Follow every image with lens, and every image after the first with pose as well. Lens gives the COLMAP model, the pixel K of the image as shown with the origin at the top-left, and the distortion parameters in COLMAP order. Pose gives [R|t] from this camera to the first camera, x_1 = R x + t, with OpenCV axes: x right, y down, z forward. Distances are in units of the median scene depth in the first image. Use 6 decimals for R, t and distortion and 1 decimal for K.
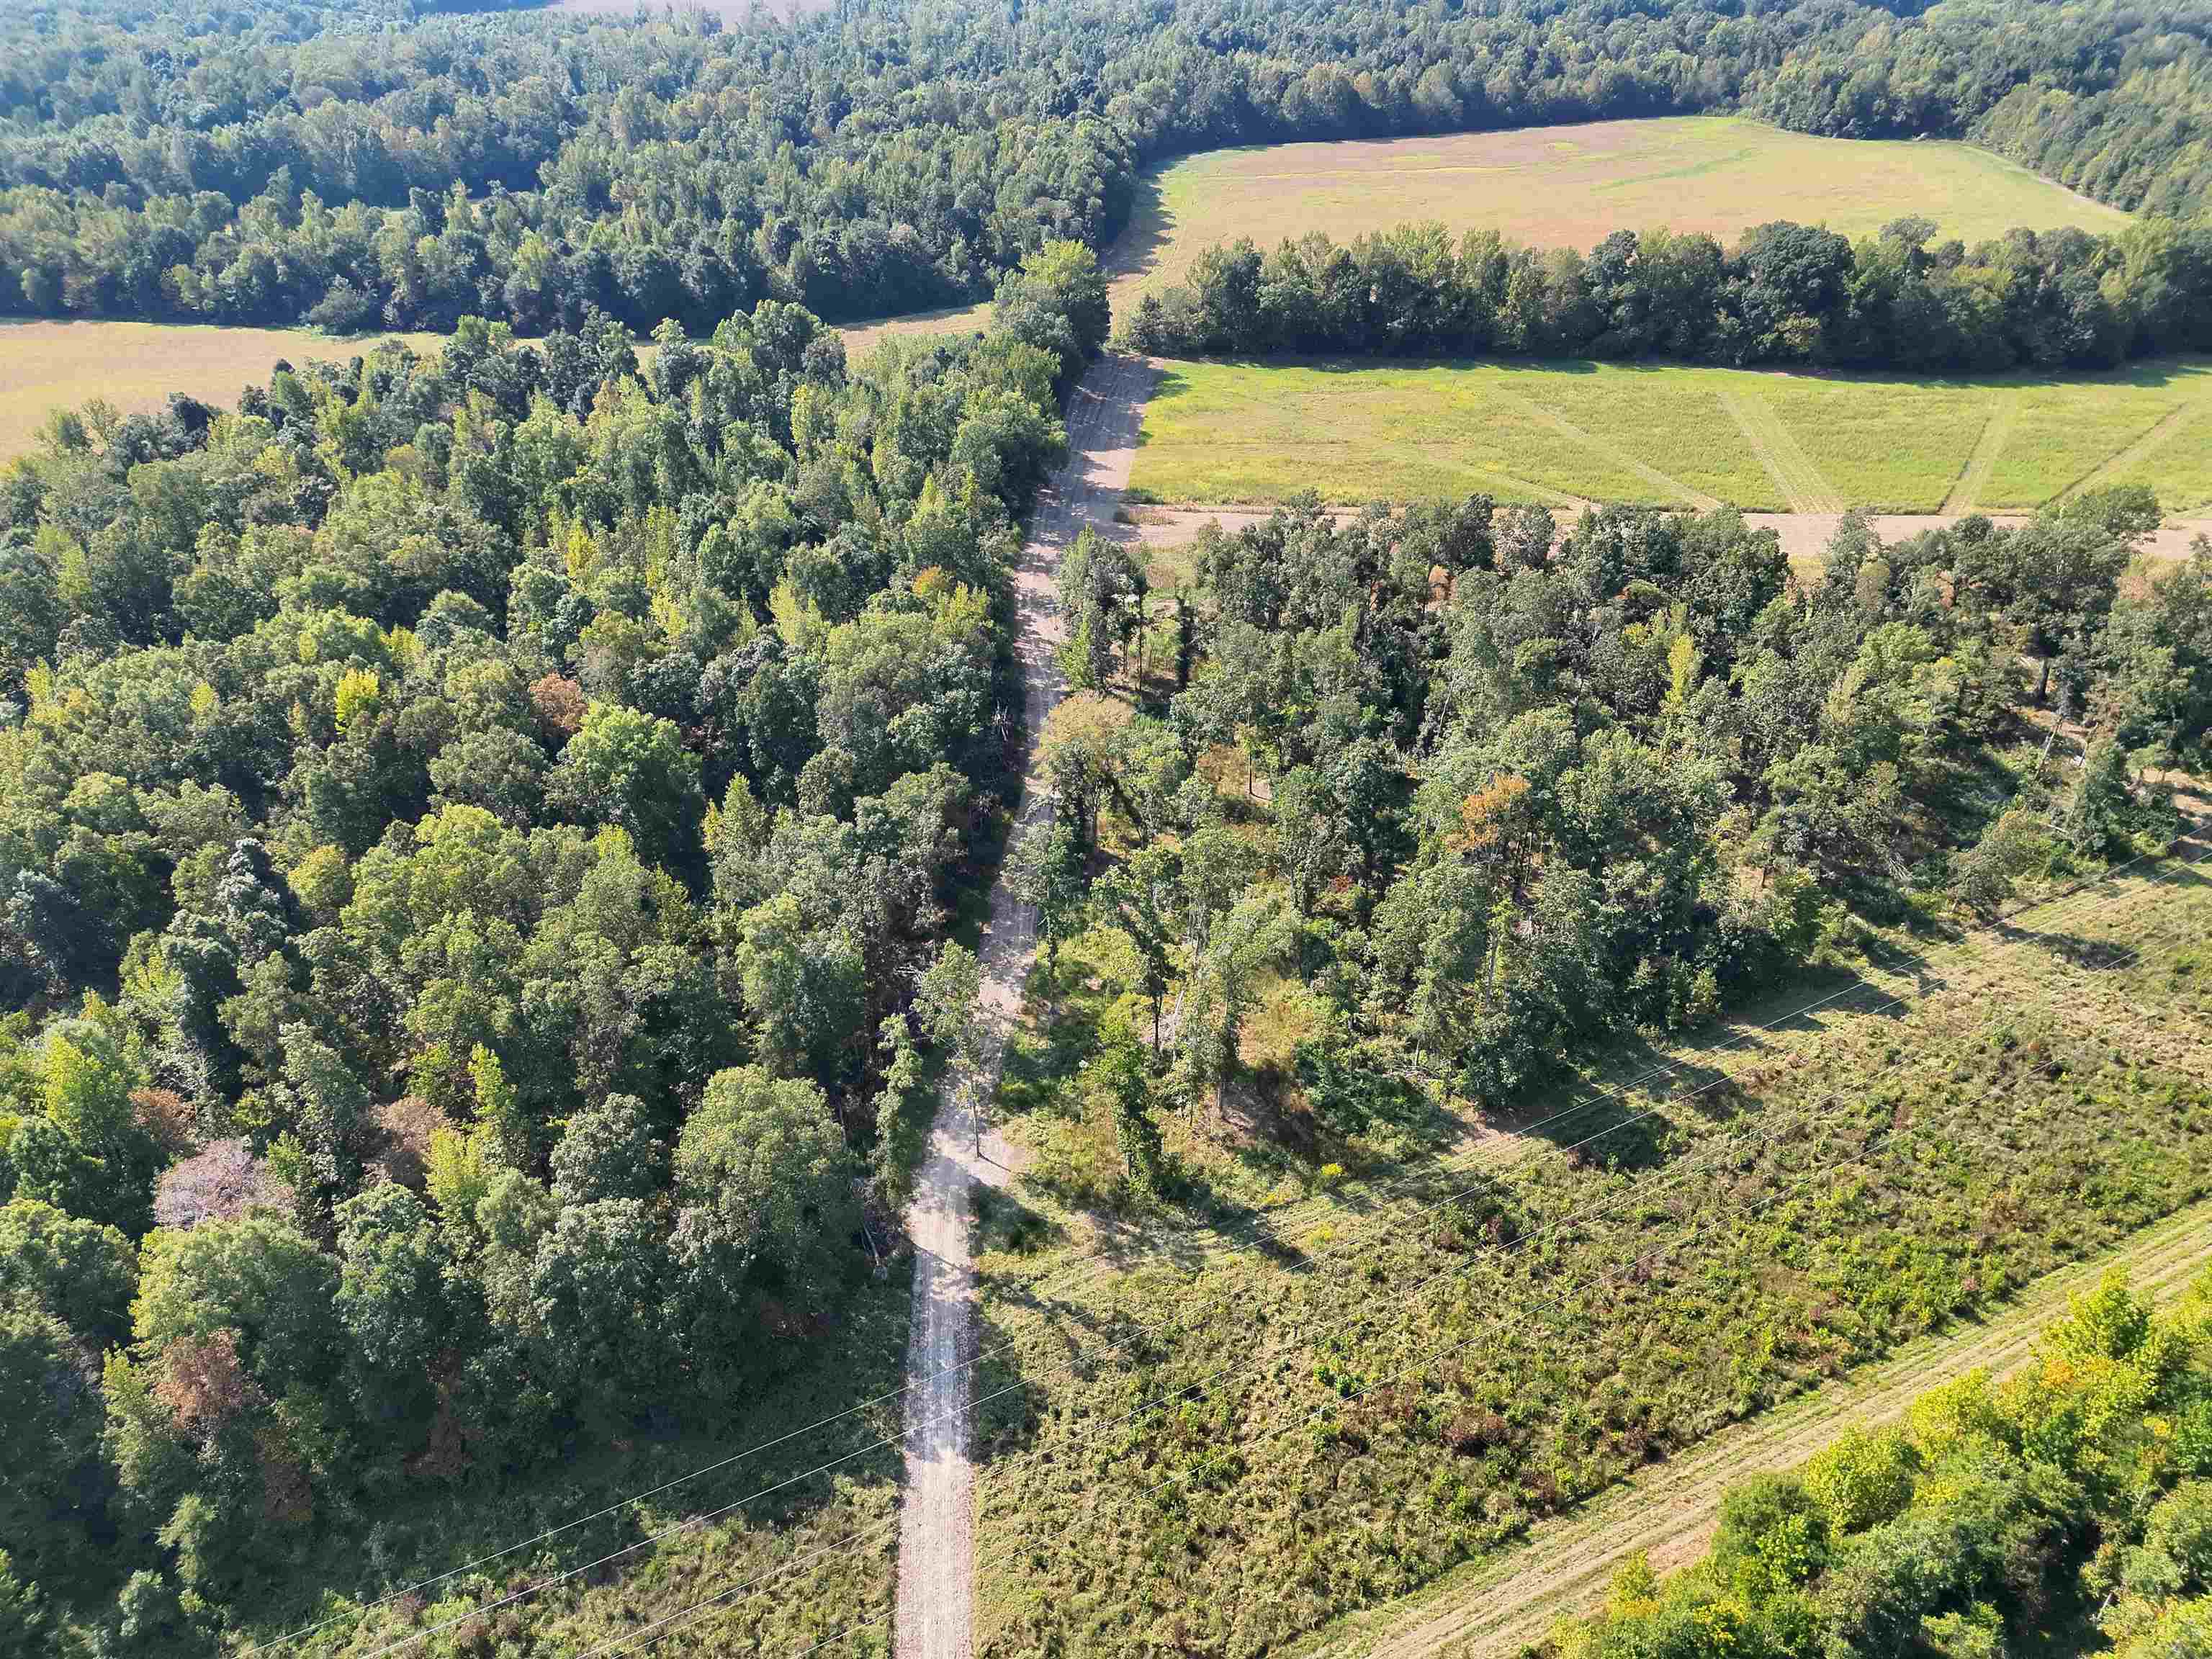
lens RADIAL K [[1524.2, 0, 1089.1], [0, 1524.2, 828.7], [0, 0, 1]] dist [0.064926, -0.046686]
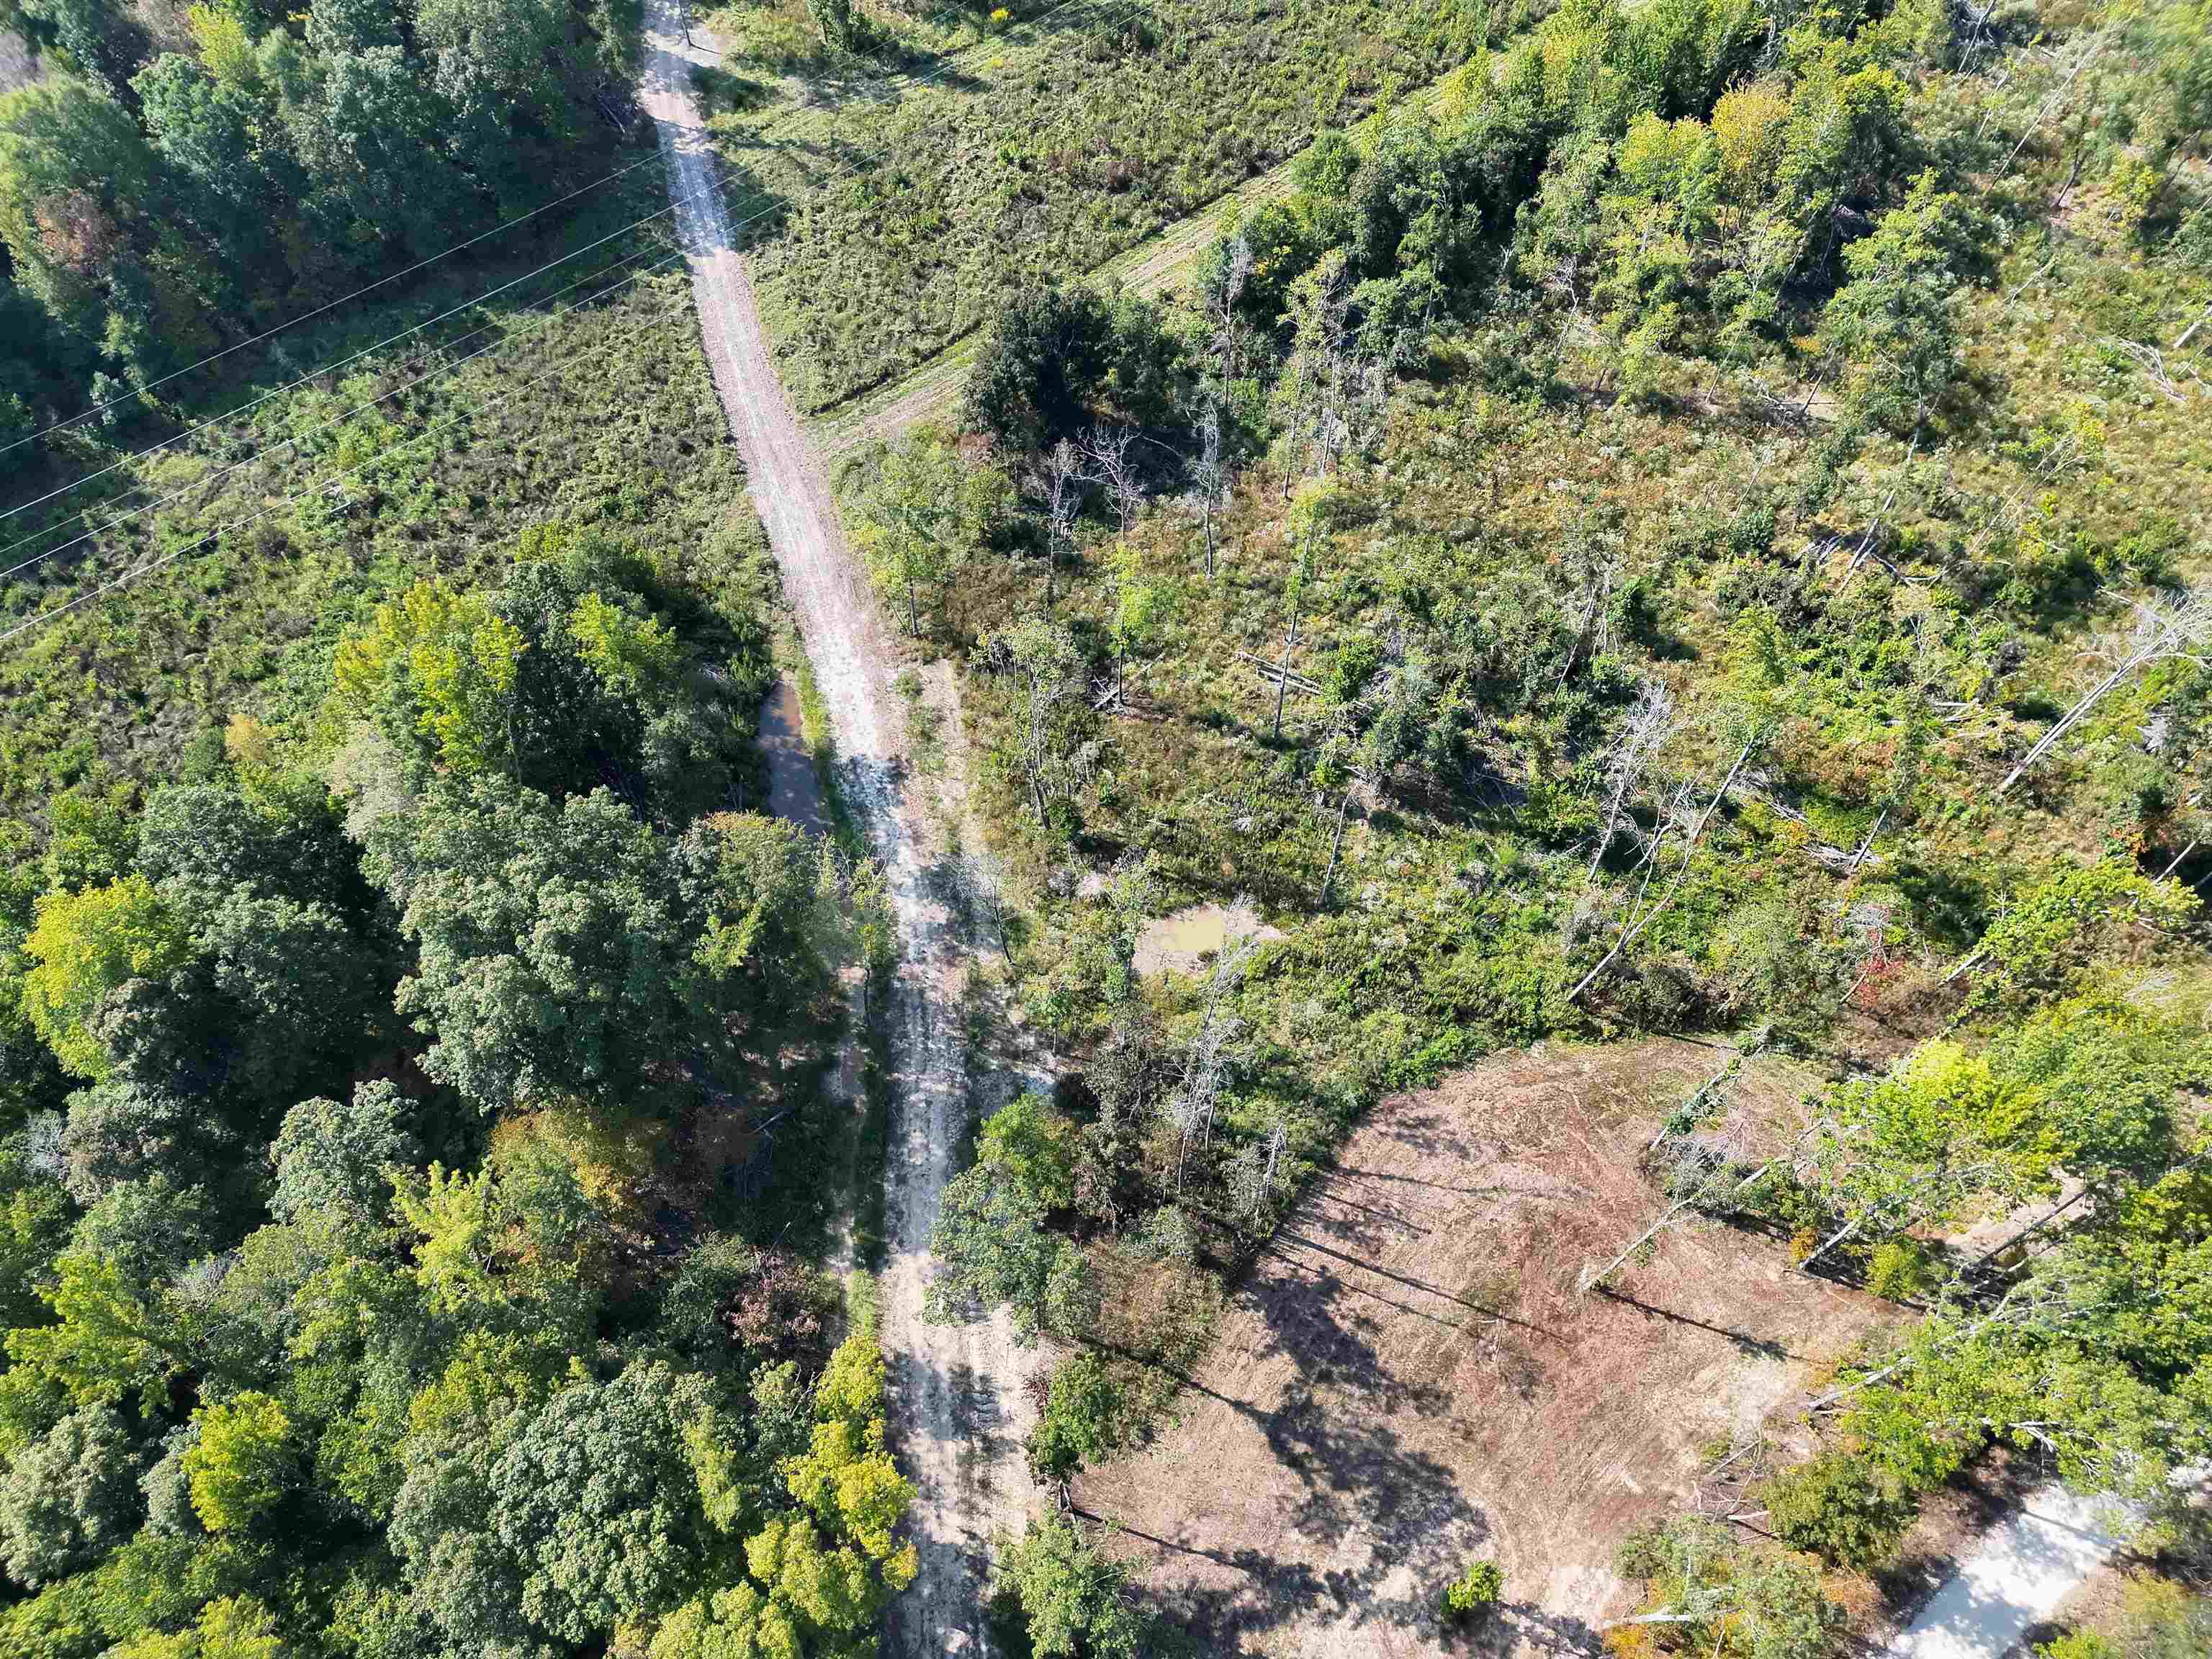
lens RADIAL K [[1524.2, 0, 1090.9], [0, 1524.2, 834.6], [0, 0, 1]] dist [0.064926, -0.046686]
pose [[0.976574, -0.187284, 0.105960, -0.016261], [0.116046, 0.873060, 0.473603, 0.247738], [-0.181208, -0.450212, 0.874341, -0.361702]]
